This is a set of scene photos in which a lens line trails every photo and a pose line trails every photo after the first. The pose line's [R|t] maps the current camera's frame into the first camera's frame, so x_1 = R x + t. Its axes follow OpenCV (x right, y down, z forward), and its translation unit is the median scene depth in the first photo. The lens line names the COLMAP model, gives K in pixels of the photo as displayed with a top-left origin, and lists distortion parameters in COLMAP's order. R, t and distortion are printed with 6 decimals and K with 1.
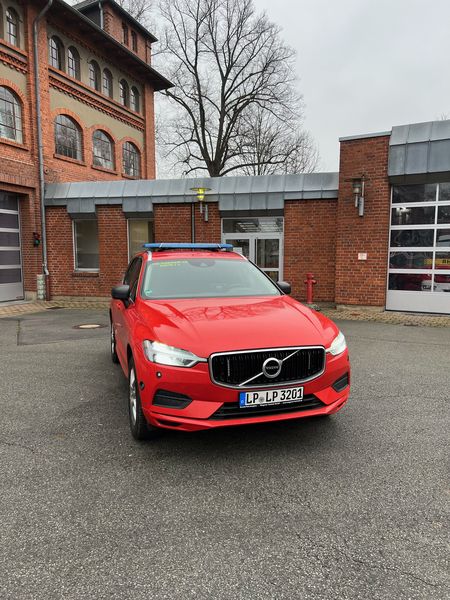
lens RADIAL K [[448.6, 0, 227.3], [0, 448.6, 303.7], [0, 0, 1]] dist [0.045564, -0.050130]
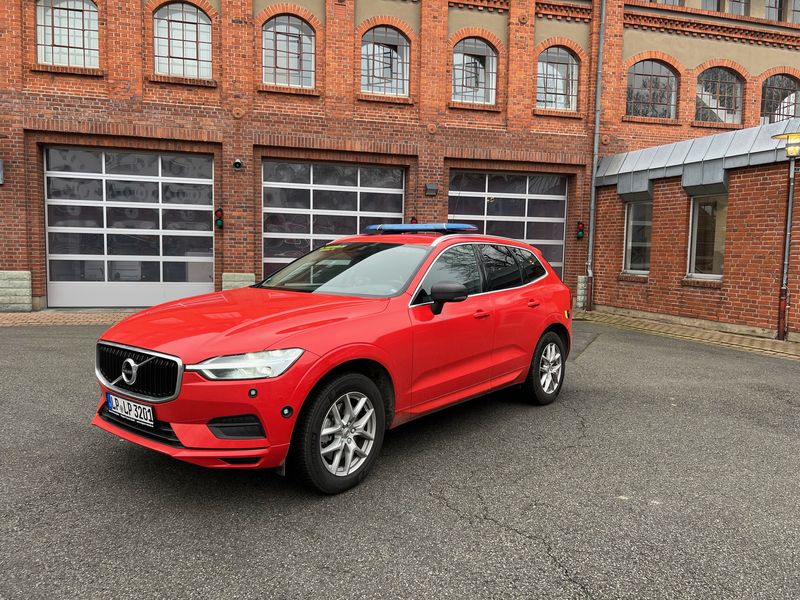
lens RADIAL K [[598.2, 0, 404.1], [0, 598.2, 295.2], [0, 0, 1]] dist [0.045564, -0.050130]
pose [[0.566224, 0.076042, -0.820736, 0.273234], [-0.112159, 0.993582, 0.014678, -0.013047], [0.816585, 0.083742, 0.571119, 0.175053]]
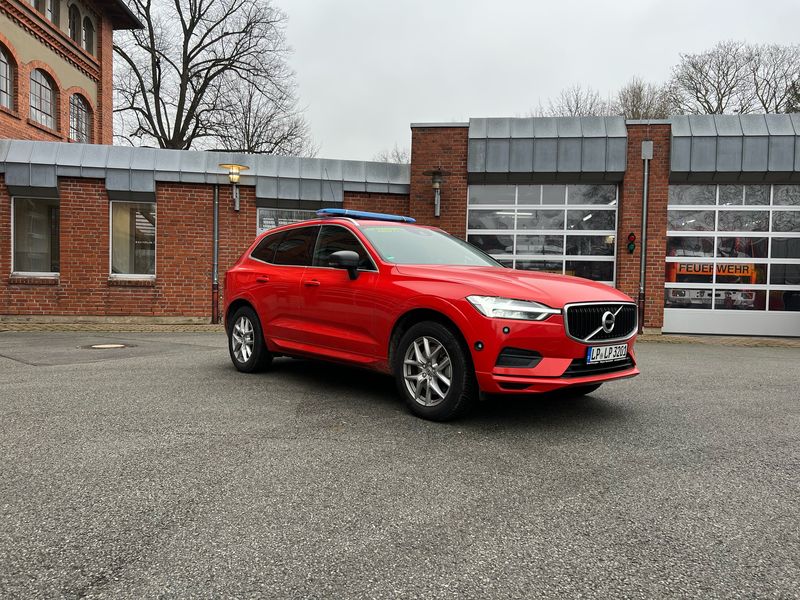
lens RADIAL K [[598.2, 0, 400.4], [0, 598.2, 305.0], [0, 0, 1]] dist [0.045564, -0.050130]
pose [[0.918836, 0.007550, 0.394567, -0.180373], [0.021064, 0.997453, -0.068139, 0.041278], [-0.394077, 0.070920, 0.916337, 0.001844]]
